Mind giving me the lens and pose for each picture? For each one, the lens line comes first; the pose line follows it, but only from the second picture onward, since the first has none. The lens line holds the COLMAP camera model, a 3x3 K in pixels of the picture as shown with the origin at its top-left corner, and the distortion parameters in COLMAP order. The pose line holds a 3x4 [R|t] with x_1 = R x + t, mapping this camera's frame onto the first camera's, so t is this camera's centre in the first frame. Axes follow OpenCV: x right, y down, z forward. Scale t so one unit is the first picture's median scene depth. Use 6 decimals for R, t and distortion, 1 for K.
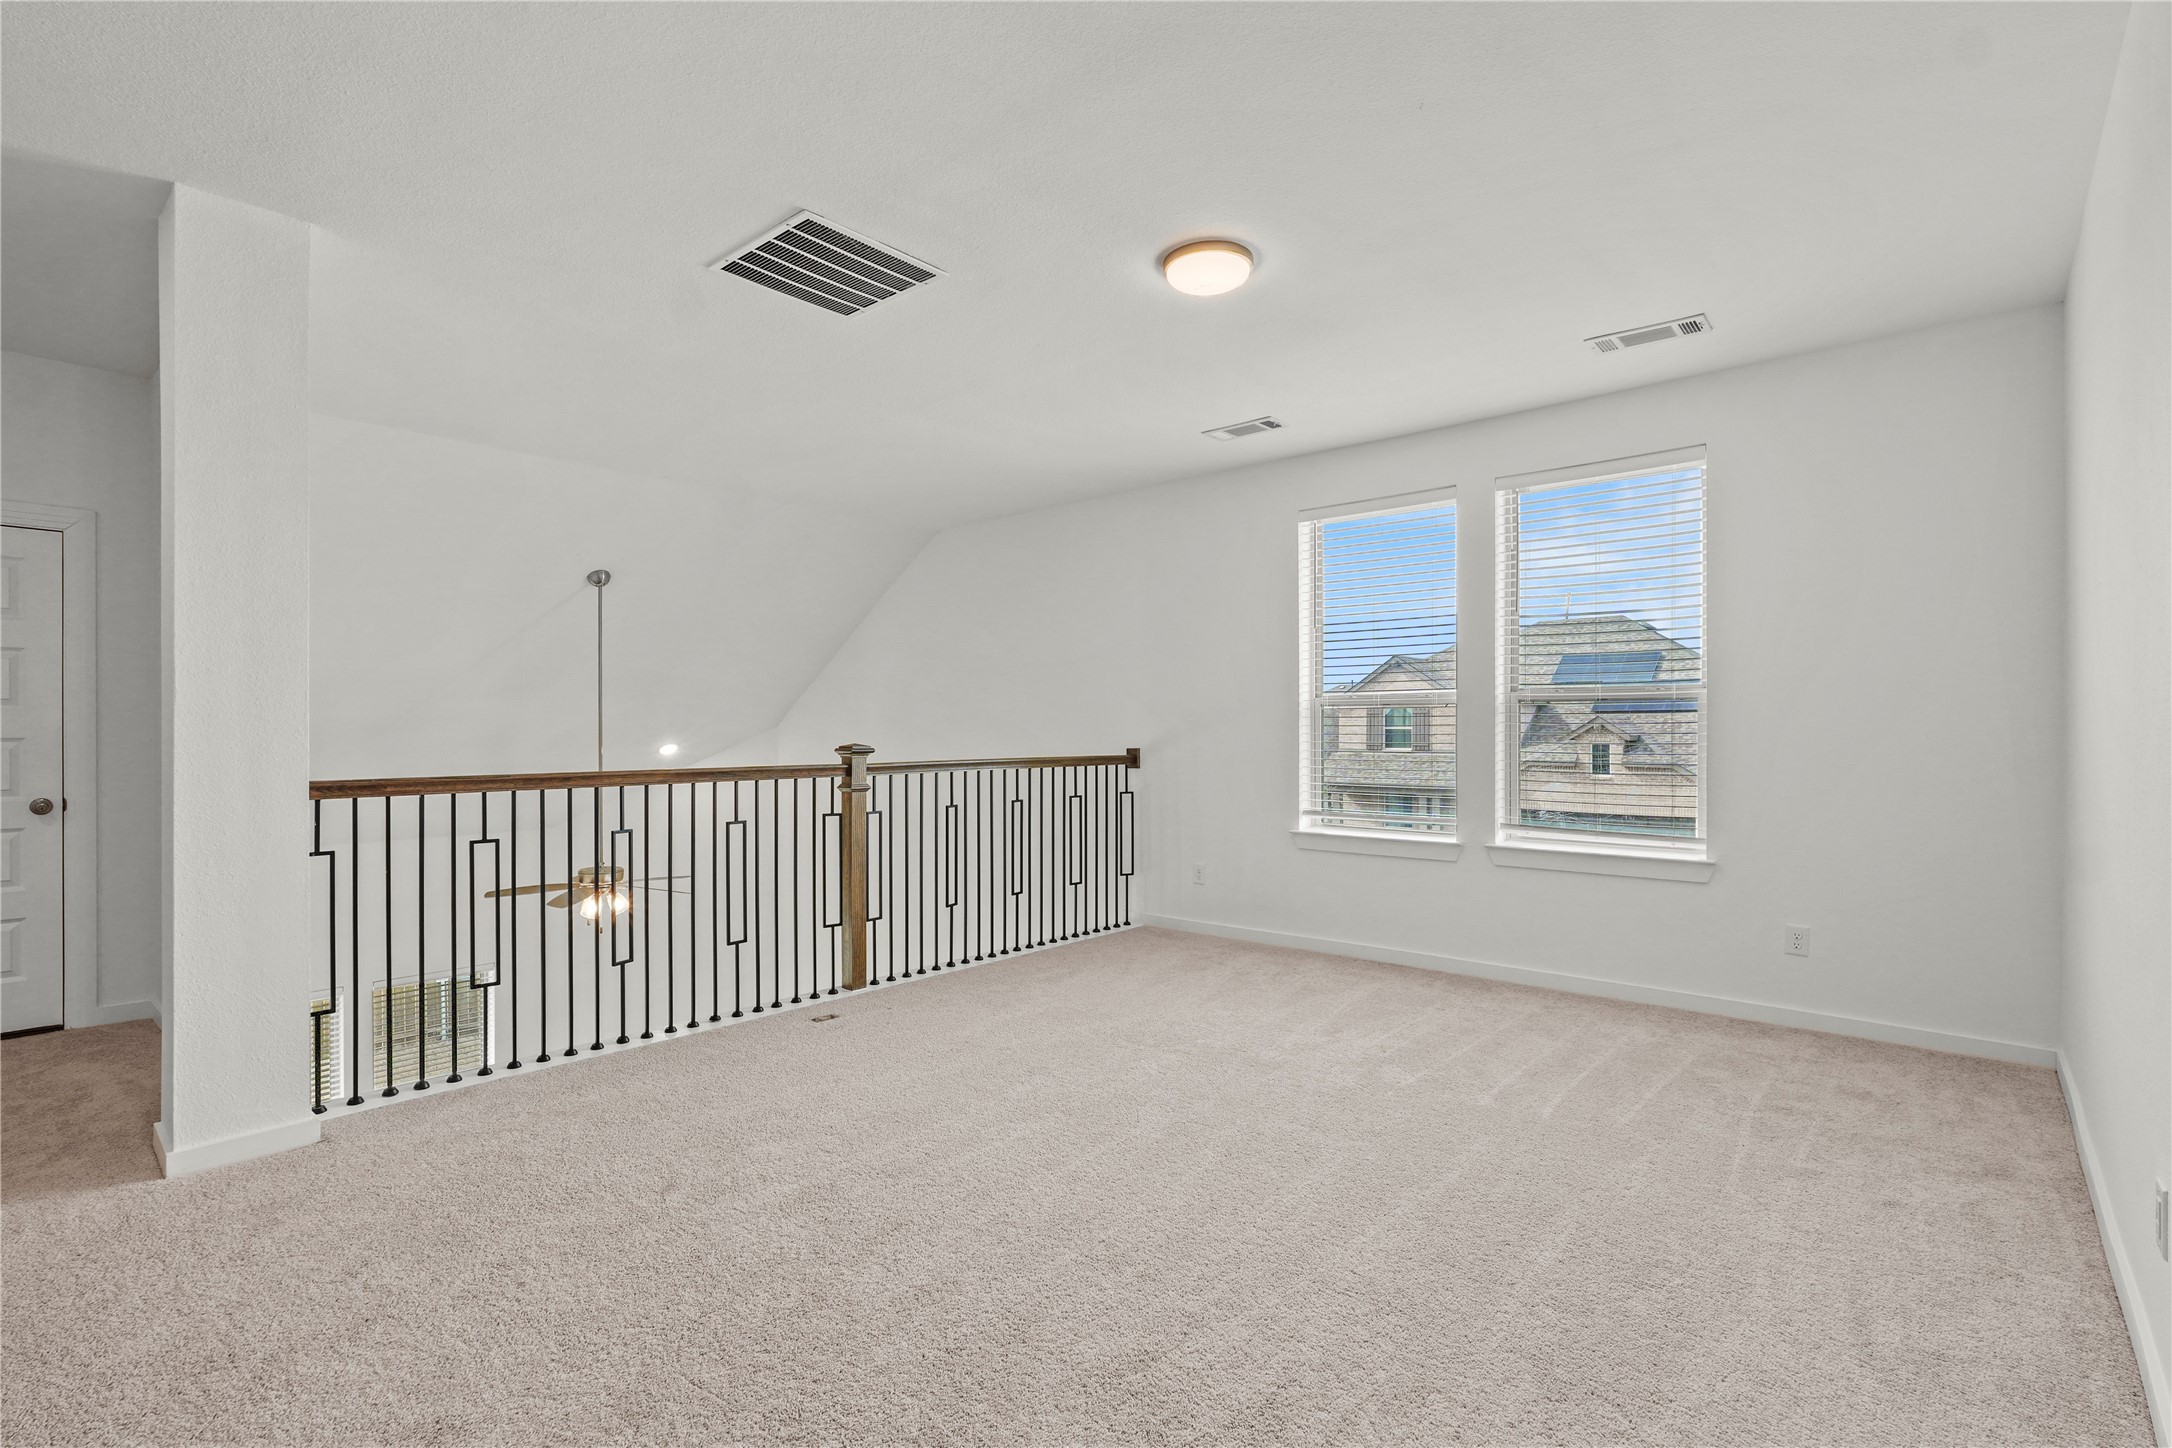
lens RADIAL K [[996.3, 0, 1076.9], [0, 996.3, 731.4], [0, 0, 1]] dist [0.003652, 0.000627]
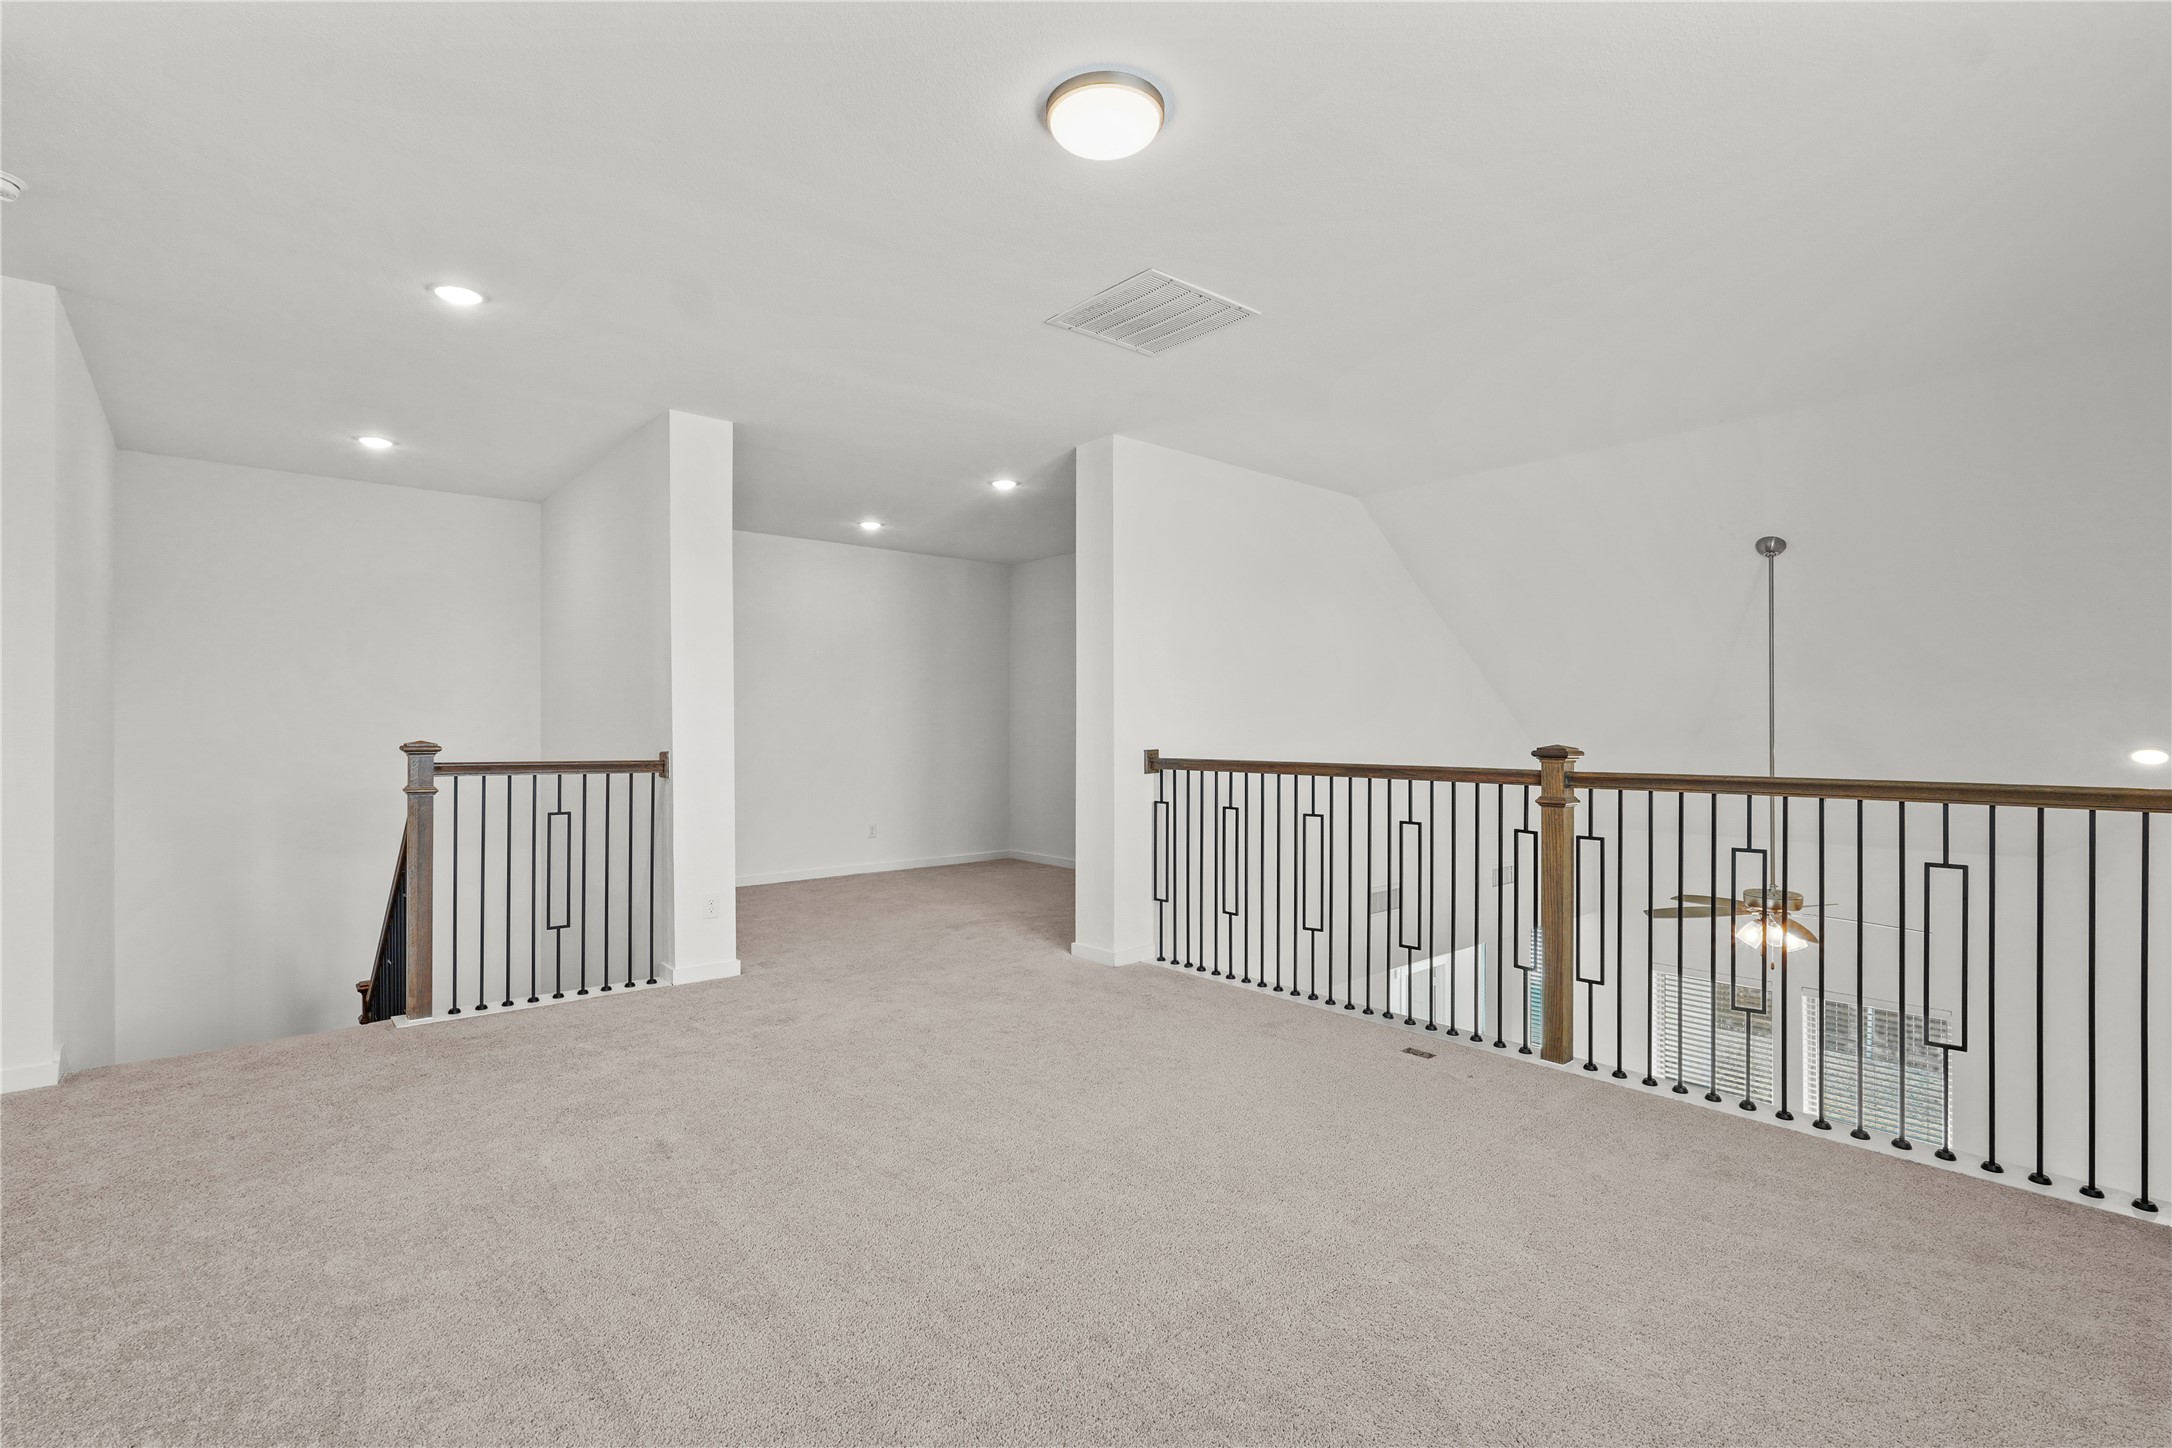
lens RADIAL K [[996.3, 0, 1076.9], [0, 996.3, 731.4], [0, 0, 1]] dist [0.003652, 0.000627]
pose [[-0.194458, 0.002296, -0.980908, 0.599469], [-0.000848, 0.999996, 0.002509, 0.000405], [0.980910, 0.001319, -0.194456, 0.773284]]
